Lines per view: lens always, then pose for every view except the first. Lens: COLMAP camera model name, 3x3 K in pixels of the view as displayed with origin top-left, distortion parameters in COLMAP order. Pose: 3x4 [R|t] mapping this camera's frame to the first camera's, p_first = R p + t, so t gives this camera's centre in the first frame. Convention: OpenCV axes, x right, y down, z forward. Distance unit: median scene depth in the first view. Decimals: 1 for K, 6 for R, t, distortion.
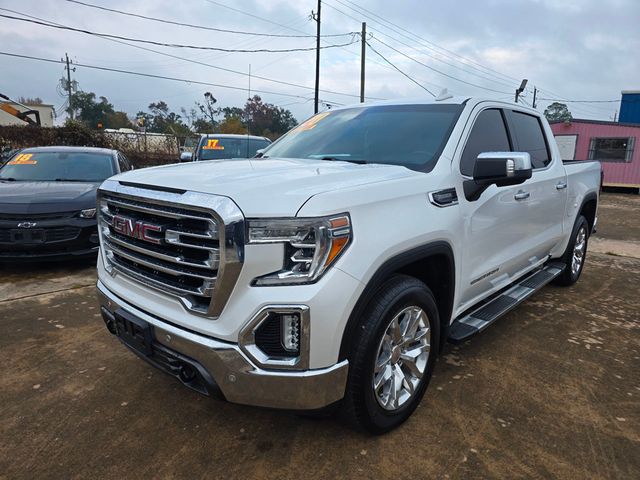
lens RADIAL K [[434.0, 0, 324.3], [0, 434.0, 240.3], [0, 0, 1]] dist [0.001194, -0.001743]
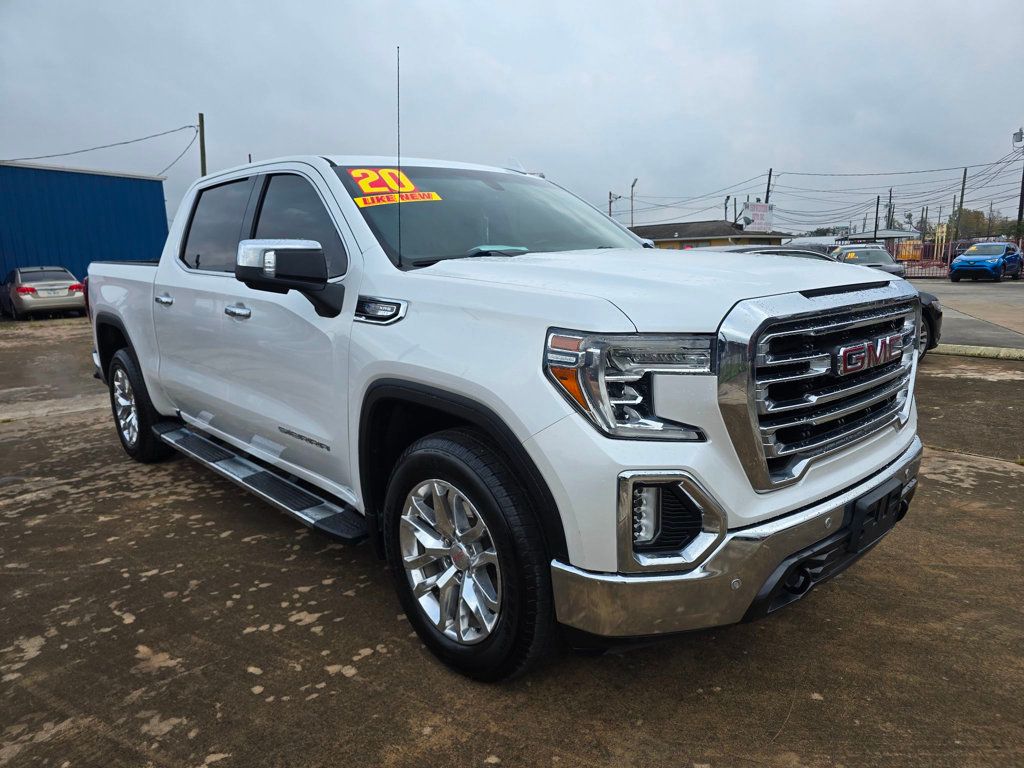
lens RADIAL K [[694.3, 0, 518.9], [0, 694.3, 384.4], [0, 0, 1]] dist [0.001194, -0.001743]
pose [[0.075200, -0.195822, 0.977752, -1.382480], [0.211996, 0.961253, 0.176212, -0.254443], [-0.974373, 0.194028, 0.113800, 1.300112]]
